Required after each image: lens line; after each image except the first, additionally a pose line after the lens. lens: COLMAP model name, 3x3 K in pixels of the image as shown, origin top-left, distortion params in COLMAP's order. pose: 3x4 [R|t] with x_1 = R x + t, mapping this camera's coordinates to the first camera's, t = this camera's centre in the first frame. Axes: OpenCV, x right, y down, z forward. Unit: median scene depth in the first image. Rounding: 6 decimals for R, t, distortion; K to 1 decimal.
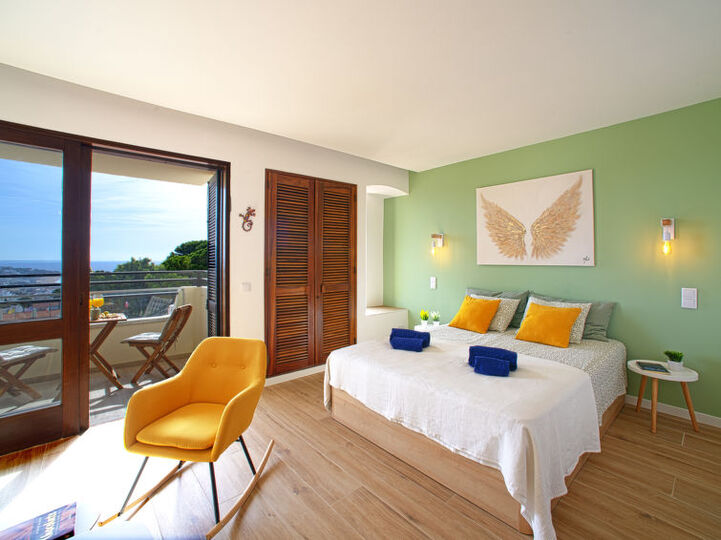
lens RADIAL K [[325.7, 0, 360.5], [0, 325.7, 262.2], [0, 0, 1]] dist [-0.000073, 0.000528]
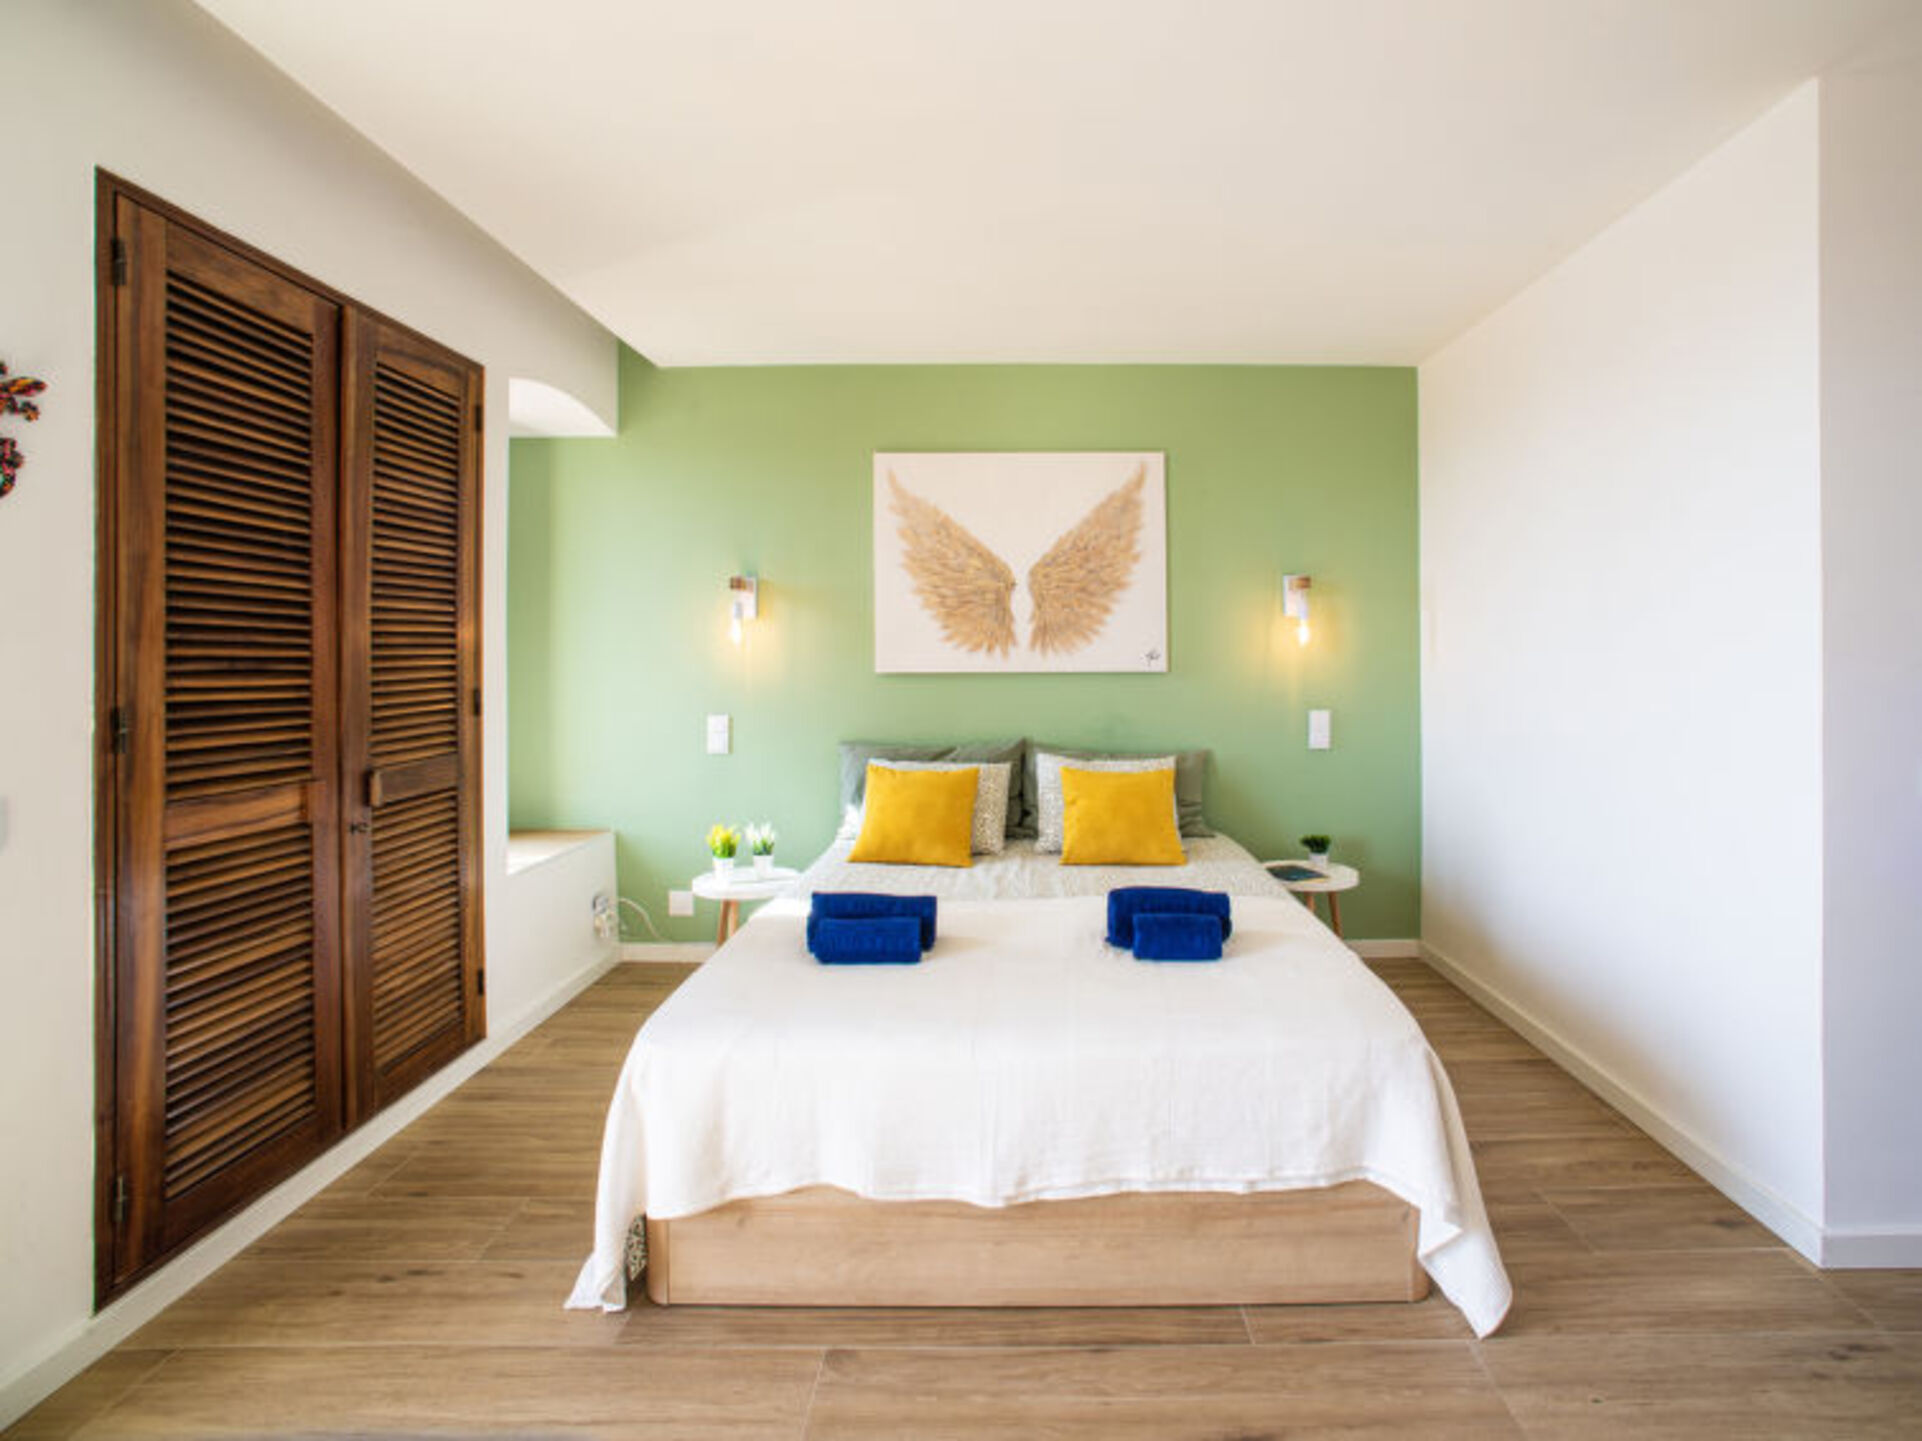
lens RADIAL K [[953.1, 0, 961.5], [0, 953.1, 661.4], [0, 0, 1]] dist [0.001697, 0.001904]
pose [[0.683659, -0.007672, 0.729762, -0.350616], [0.010486, 0.999945, 0.000689, -0.004275], [-0.729727, 0.007182, 0.683701, 0.261156]]
